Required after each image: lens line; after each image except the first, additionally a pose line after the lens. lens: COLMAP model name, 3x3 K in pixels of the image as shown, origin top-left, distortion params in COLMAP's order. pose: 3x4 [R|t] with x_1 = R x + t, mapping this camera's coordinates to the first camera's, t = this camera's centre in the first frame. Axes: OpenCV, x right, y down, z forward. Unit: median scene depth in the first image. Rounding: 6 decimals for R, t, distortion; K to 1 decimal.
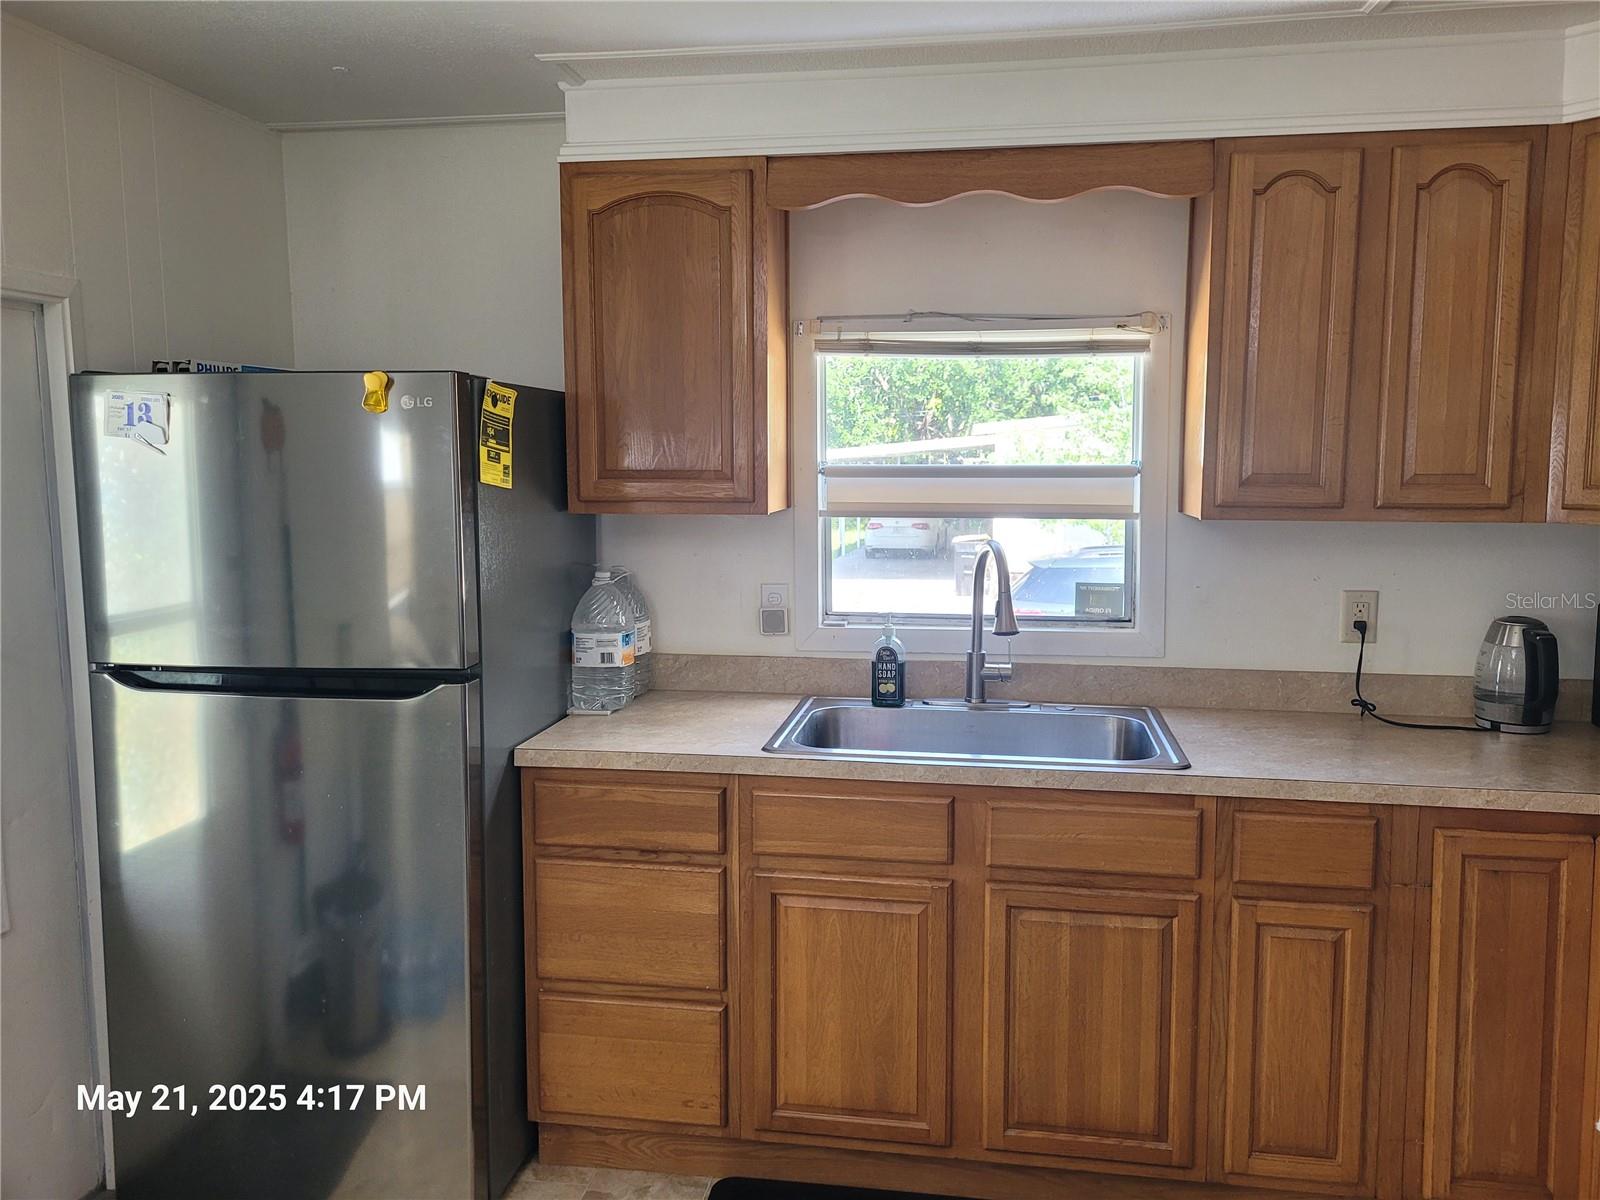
lens RADIAL K [[1200.6, 0, 825.3], [0, 1200.6, 573.3], [0, 0, 1]] dist [0.049630, -0.031749]
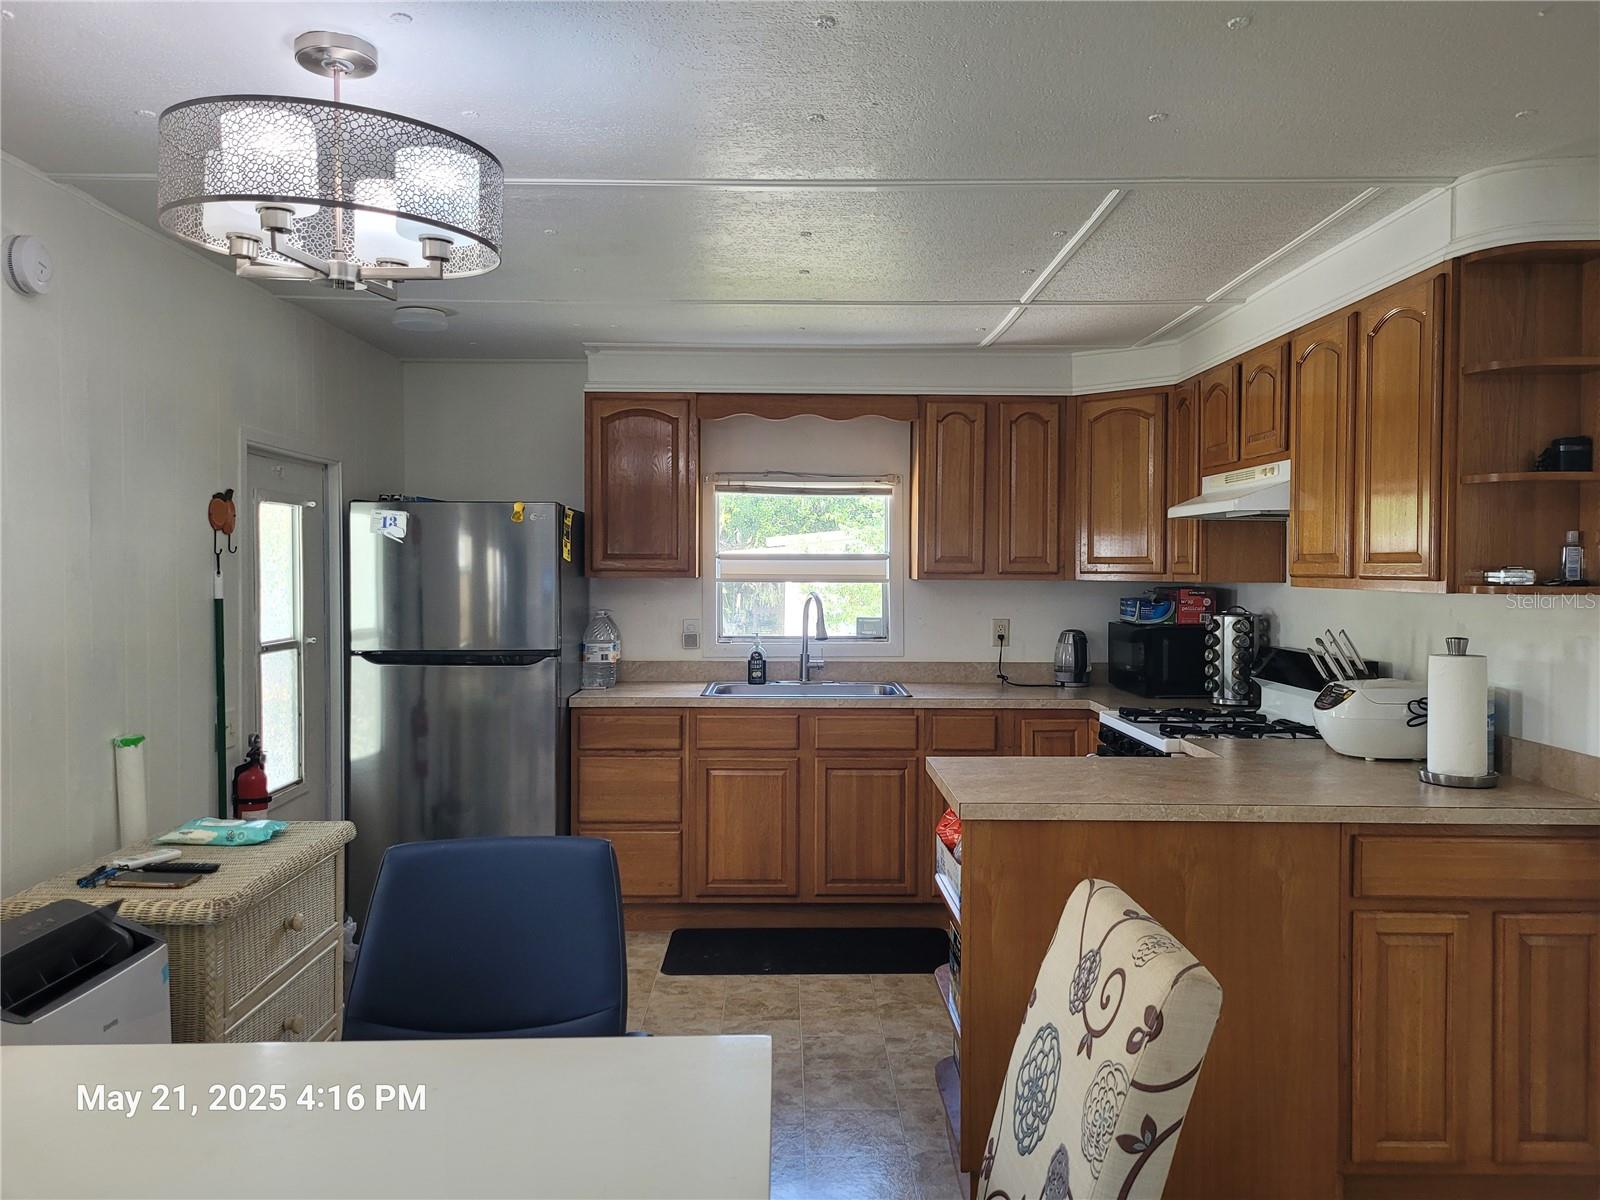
lens RADIAL K [[1199.8, 0, 809.0], [0, 1199.8, 586.8], [0, 0, 1]] dist [0.056671, -0.040884]
pose [[0.986153, 0.000739, 0.165837, -0.199405], [0.013122, 0.996507, -0.082470, 0.131940], [-0.165318, 0.083504, 0.982699, -0.942562]]
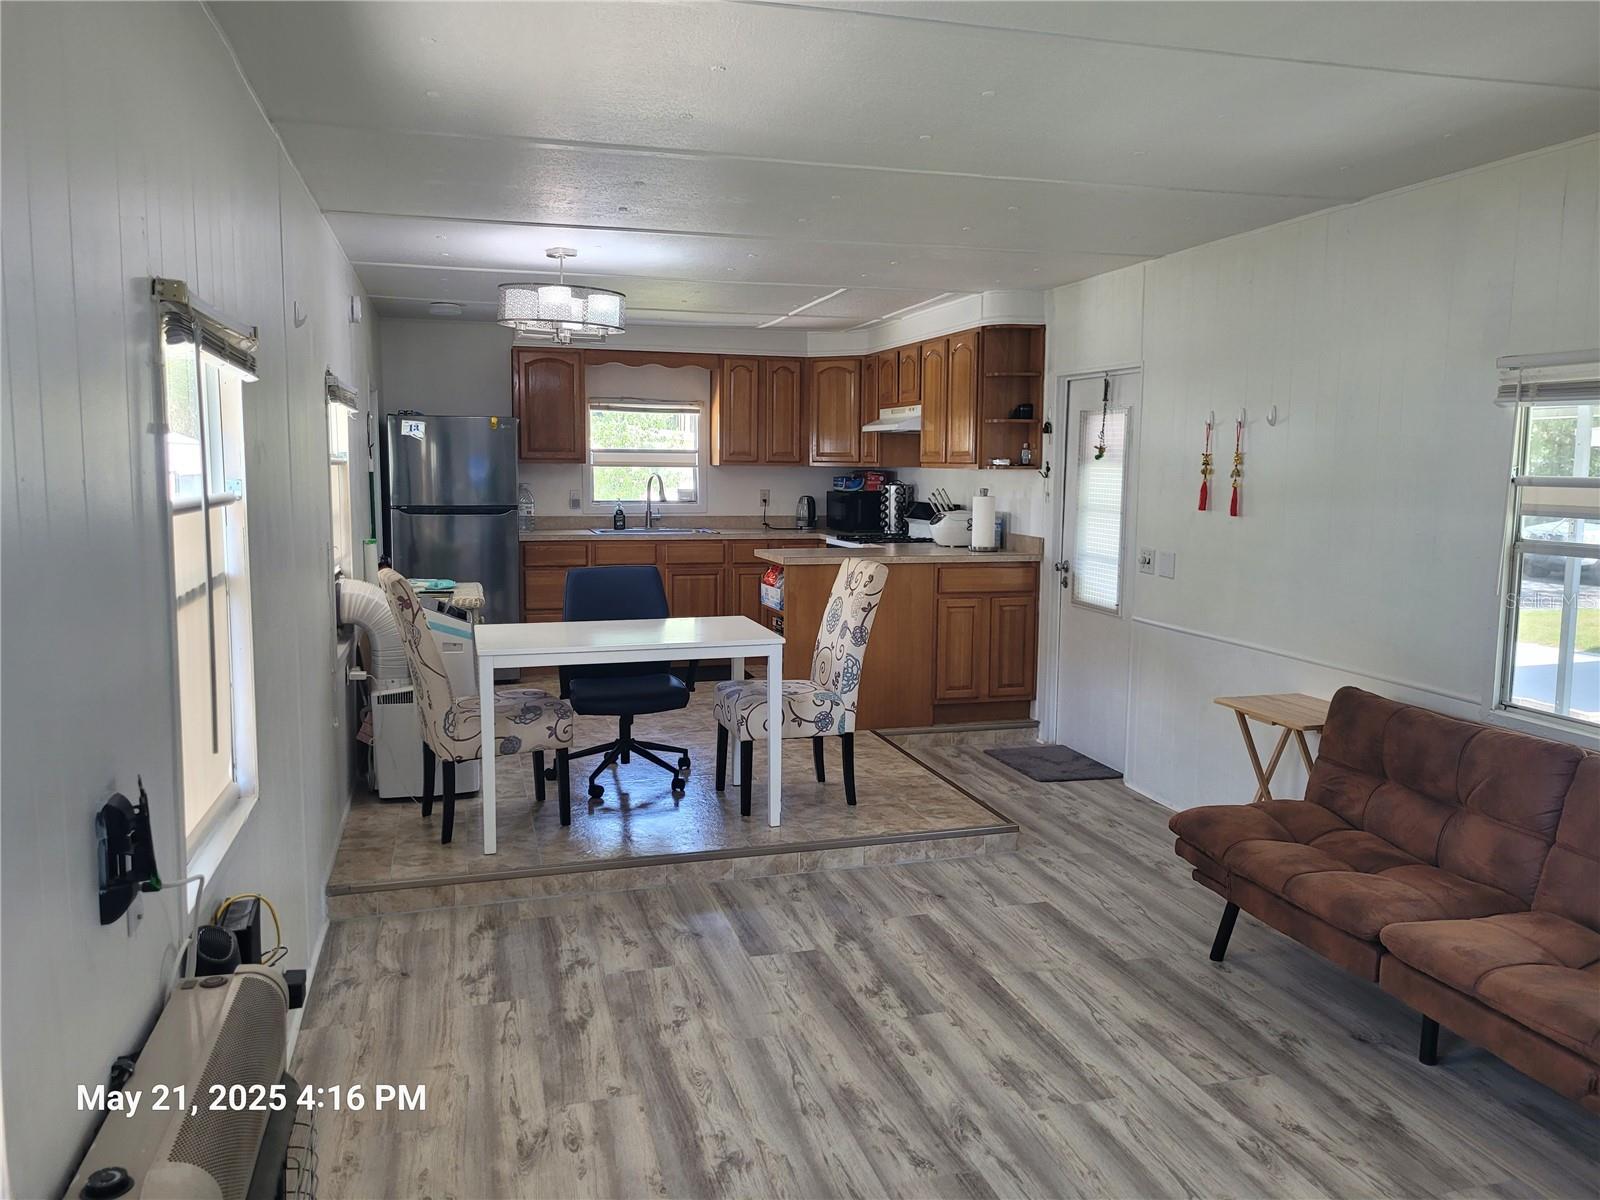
lens RADIAL K [[1199.8, 0, 809.0], [0, 1199.8, 586.8], [0, 0, 1]] dist [0.056671, -0.040884]
pose [[0.909307, -0.035647, 0.414597, -0.876861], [0.033980, 0.999358, 0.011400, 0.269440], [-0.414737, 0.003722, 0.909934, -2.189587]]
